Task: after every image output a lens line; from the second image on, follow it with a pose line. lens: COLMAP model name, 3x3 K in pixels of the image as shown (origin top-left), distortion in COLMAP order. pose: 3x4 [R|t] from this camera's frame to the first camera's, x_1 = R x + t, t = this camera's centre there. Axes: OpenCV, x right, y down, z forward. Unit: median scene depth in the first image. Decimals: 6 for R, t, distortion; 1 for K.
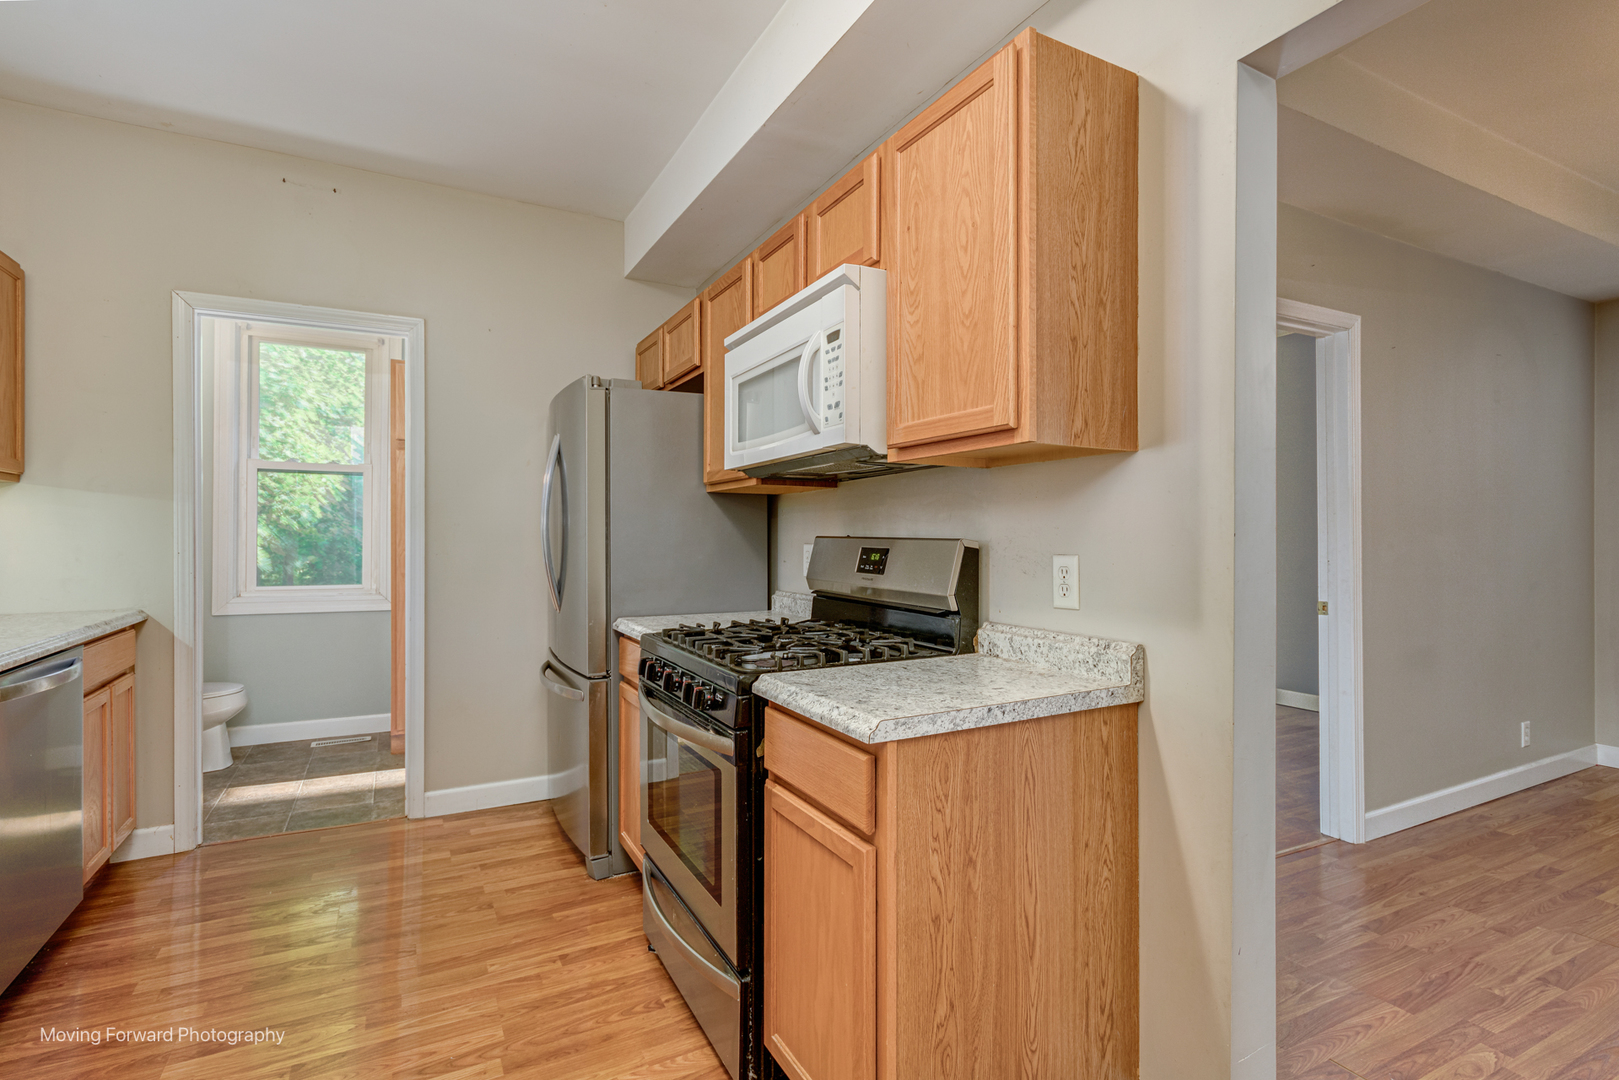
lens RADIAL K [[785.8, 0, 806.7], [0, 785.8, 534.7], [0, 0, 1]] dist [0.008263, 0.000904]
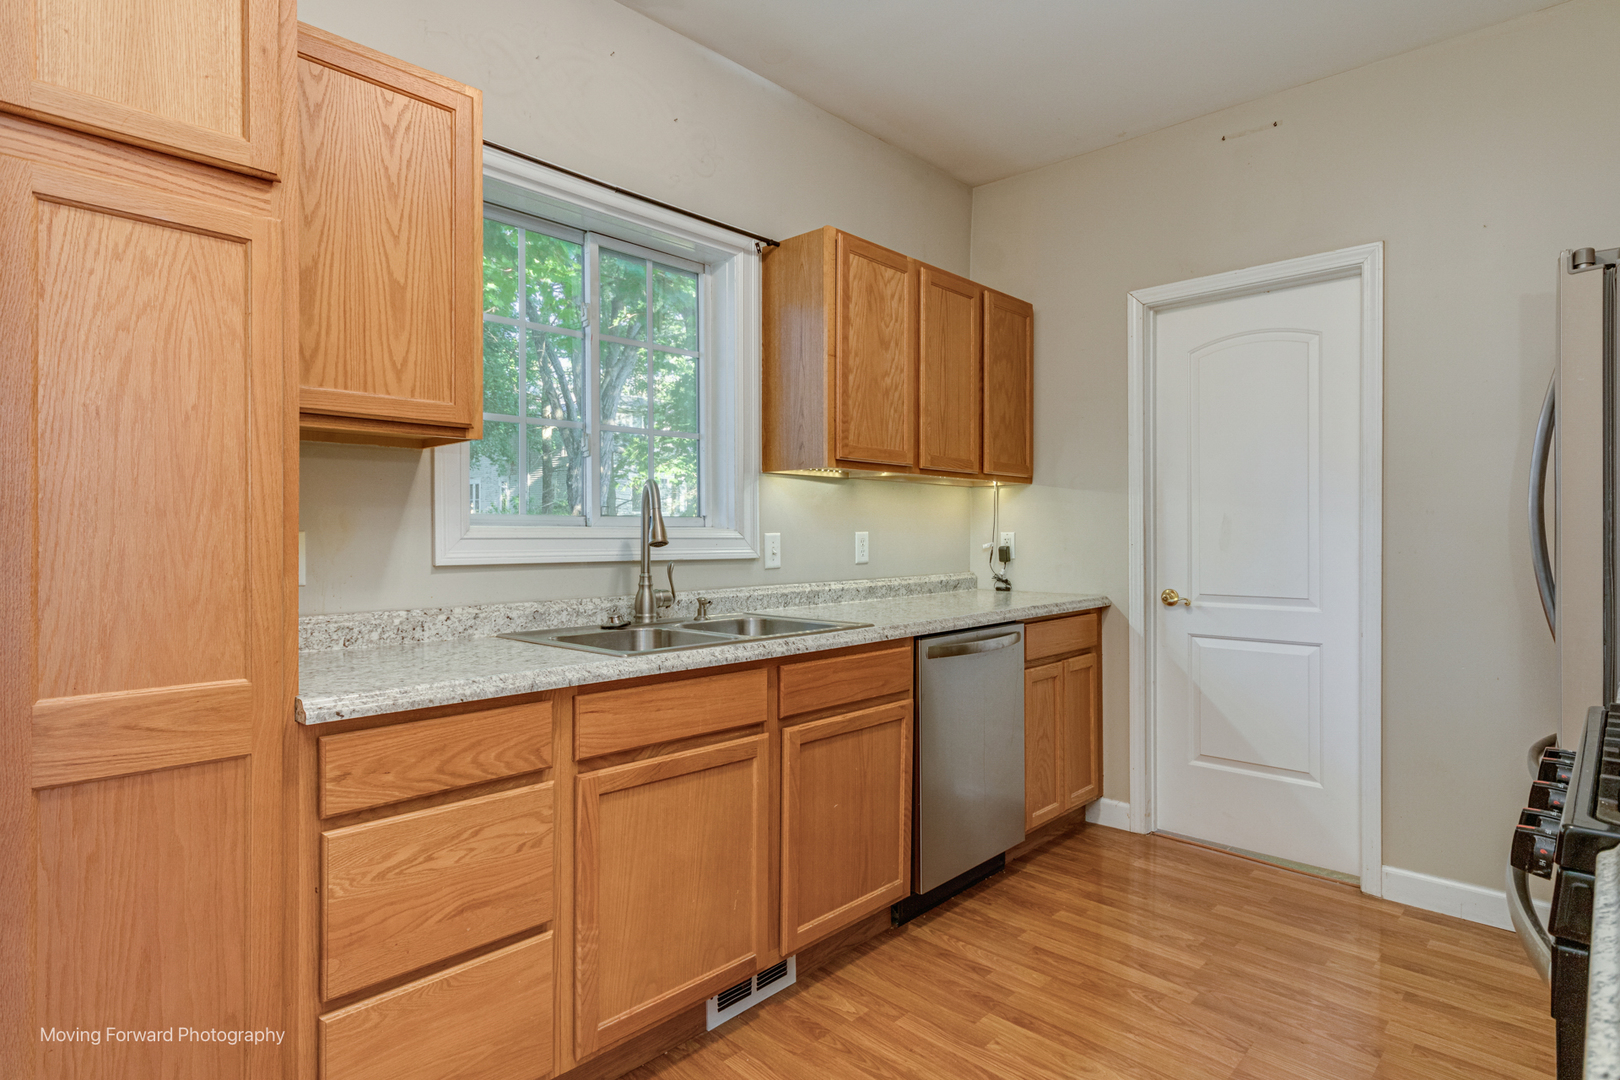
lens RADIAL K [[859.6, 0, 796.8], [0, 859.6, 537.4], [0, 0, 1]] dist [0.003902, 0.001123]
pose [[0.319146, 0.009192, -0.947661, 0.149627], [0.001410, 0.999947, 0.010174, 0.002251], [0.947705, -0.004583, 0.319116, 0.249978]]
